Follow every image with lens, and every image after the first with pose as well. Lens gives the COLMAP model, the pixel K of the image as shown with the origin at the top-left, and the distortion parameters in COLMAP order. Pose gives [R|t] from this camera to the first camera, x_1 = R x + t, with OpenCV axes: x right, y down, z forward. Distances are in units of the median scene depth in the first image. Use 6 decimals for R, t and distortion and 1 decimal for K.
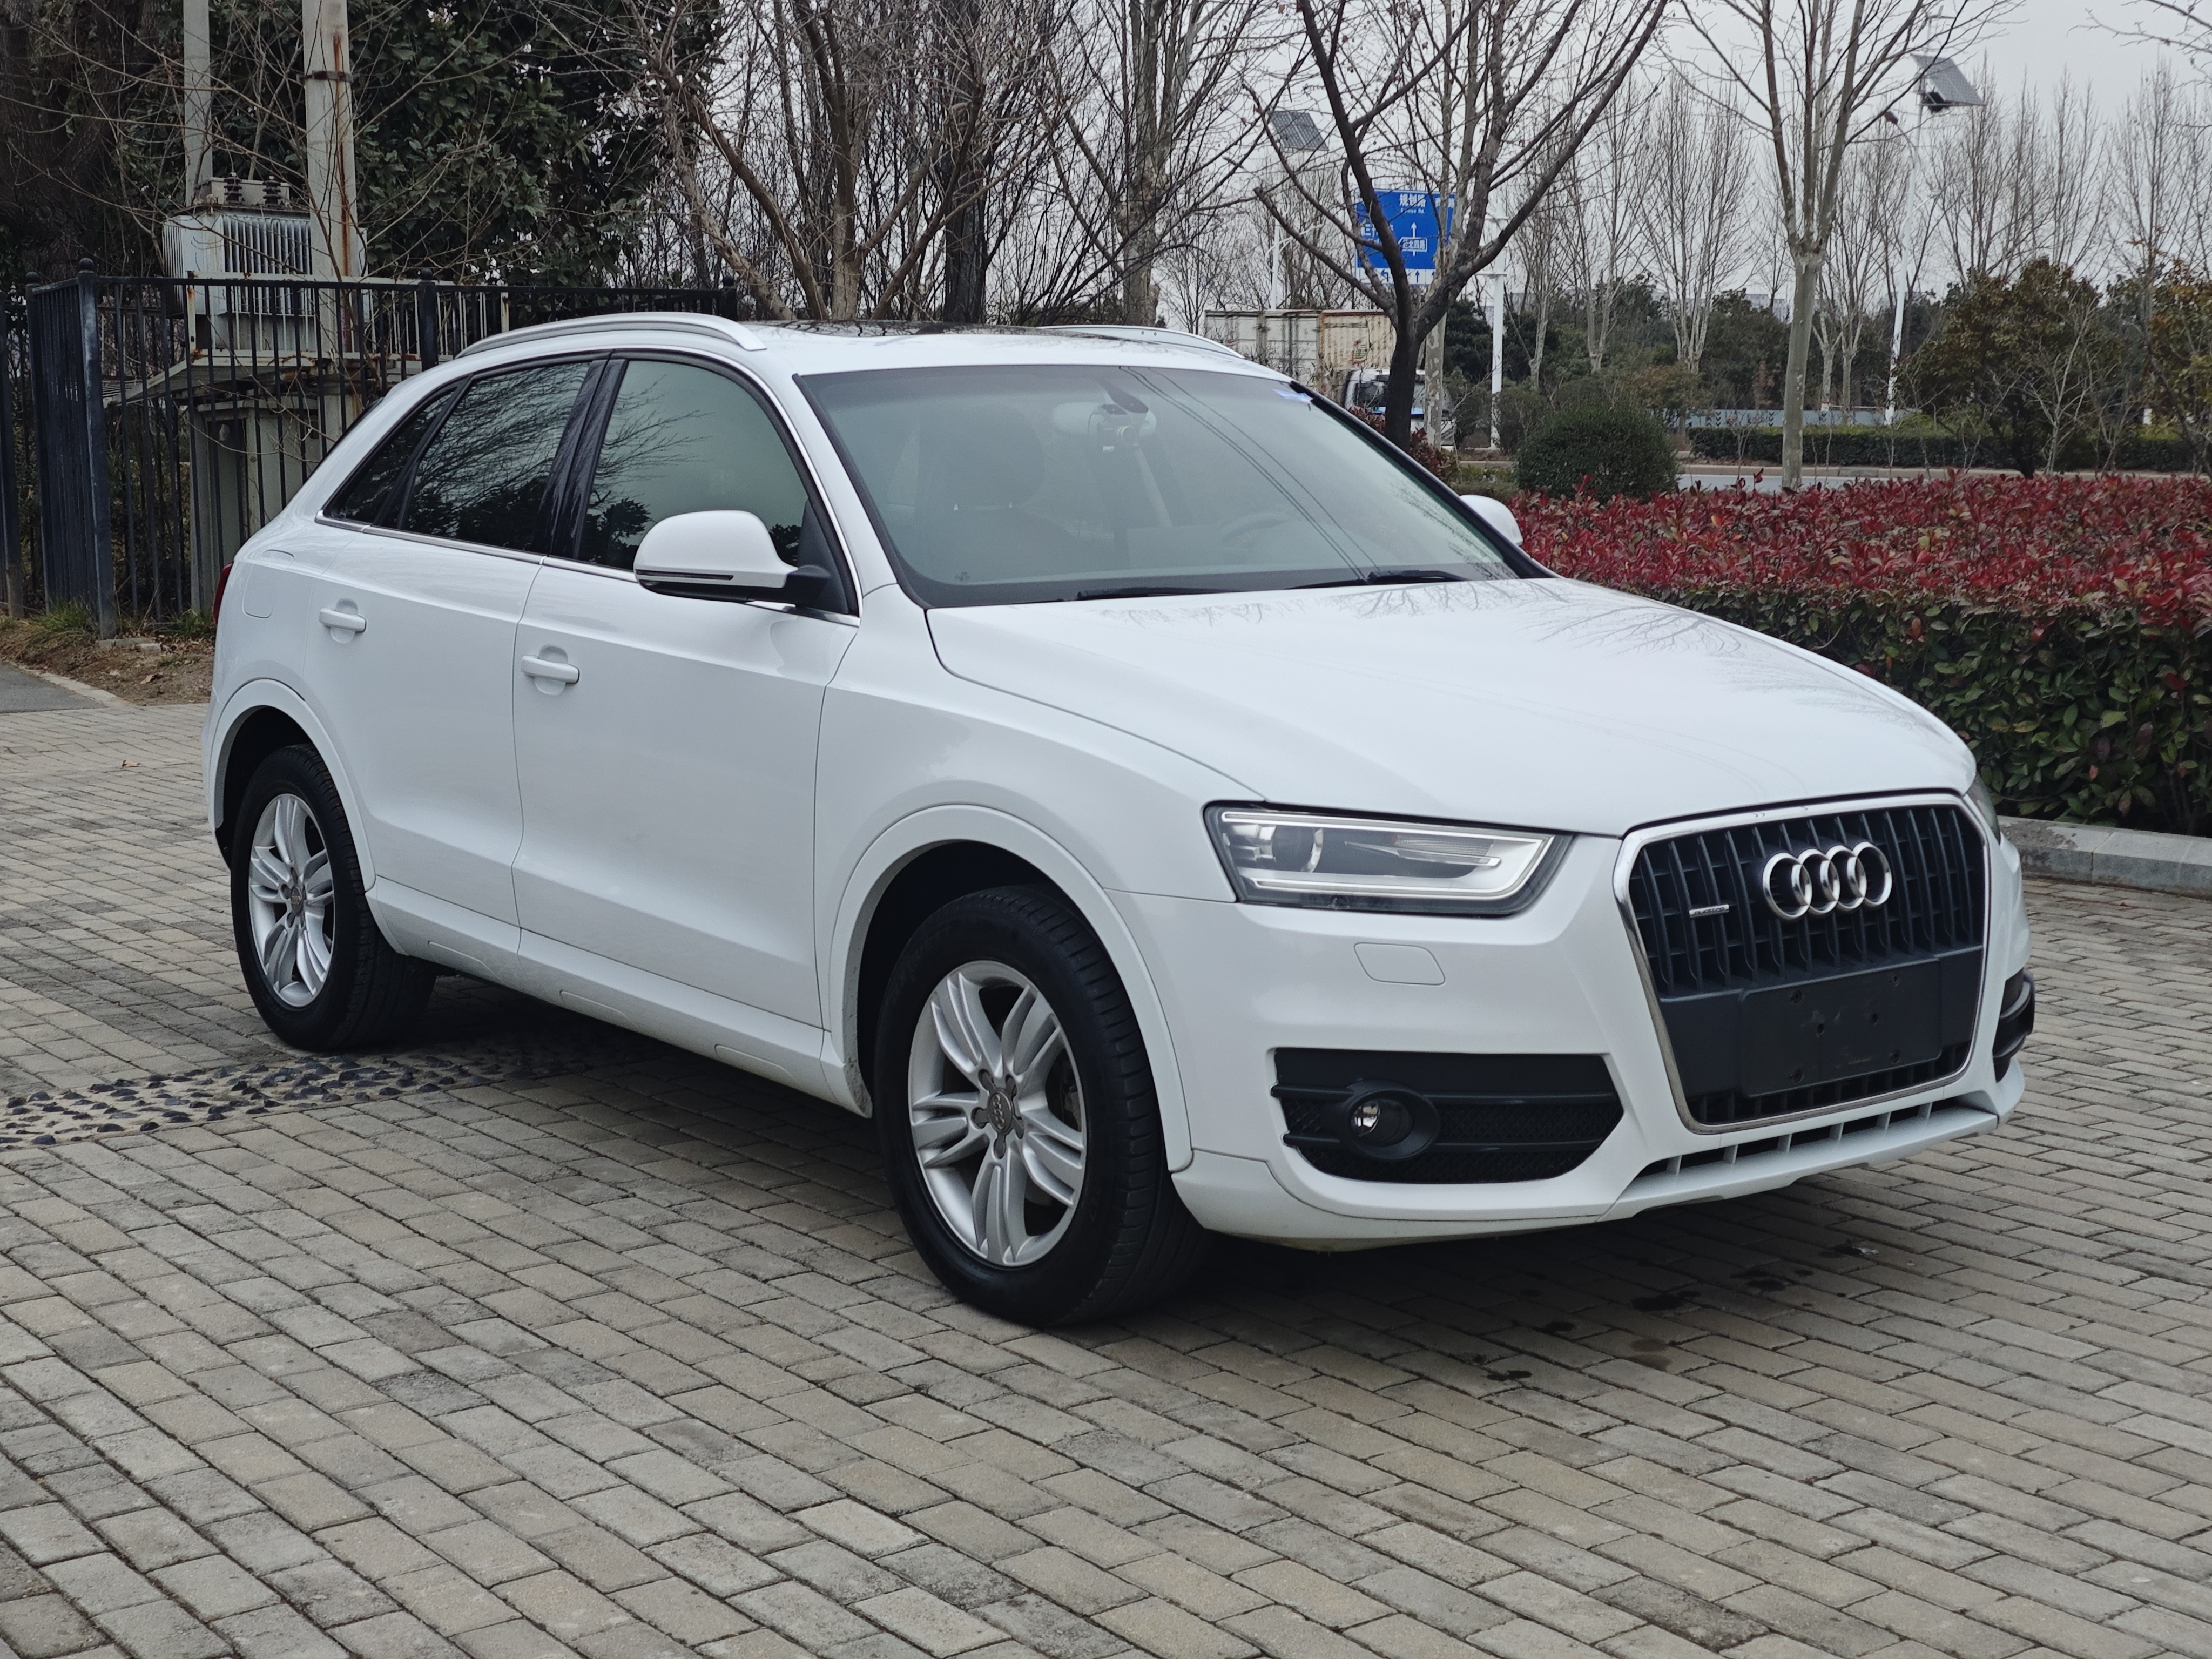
lens RADIAL K [[2996.2, 0, 1106.0], [0, 2996.2, 829.5], [0, 0, 1]] dist [0.185748, -0.554937]
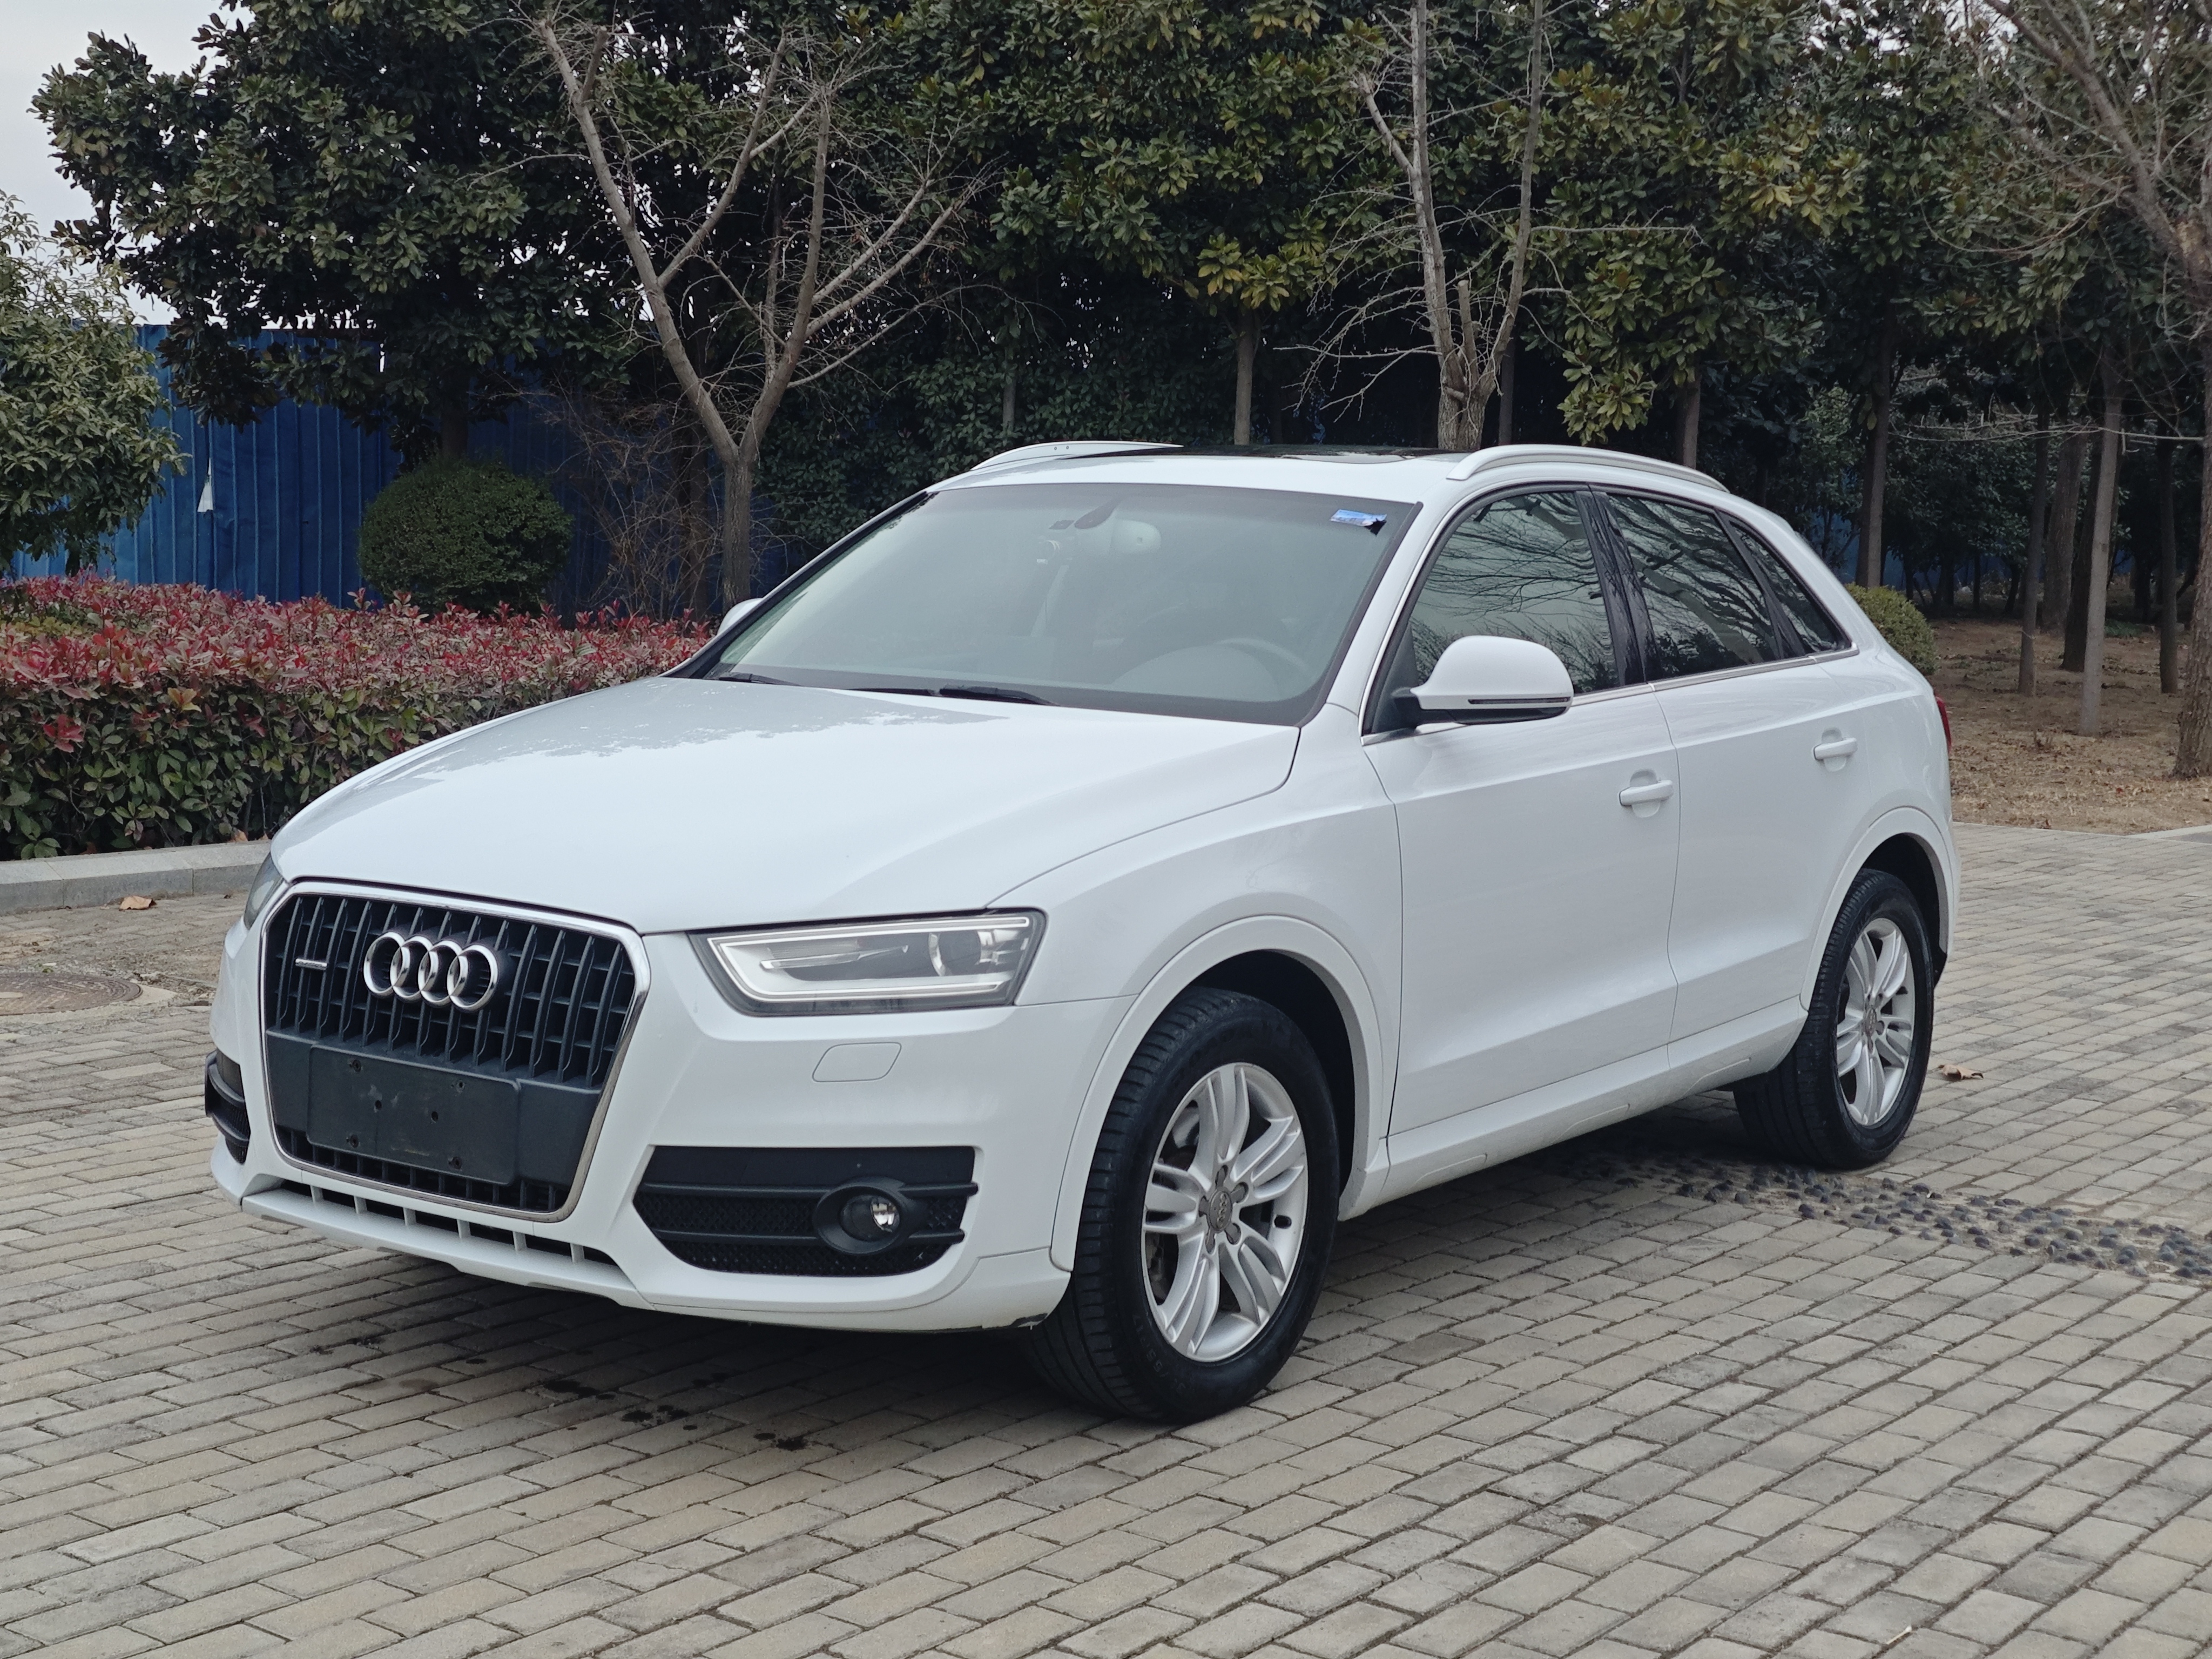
lens RADIAL K [[2996.2, 0, 1106.0], [0, 2996.2, 829.5], [0, 0, 1]] dist [0.185748, -0.554937]
pose [[0.270748, 0.107421, -0.956638, 1.199169], [-0.157317, 0.985332, 0.066119, -0.126039], [0.949709, 0.132594, 0.283676, 0.866547]]
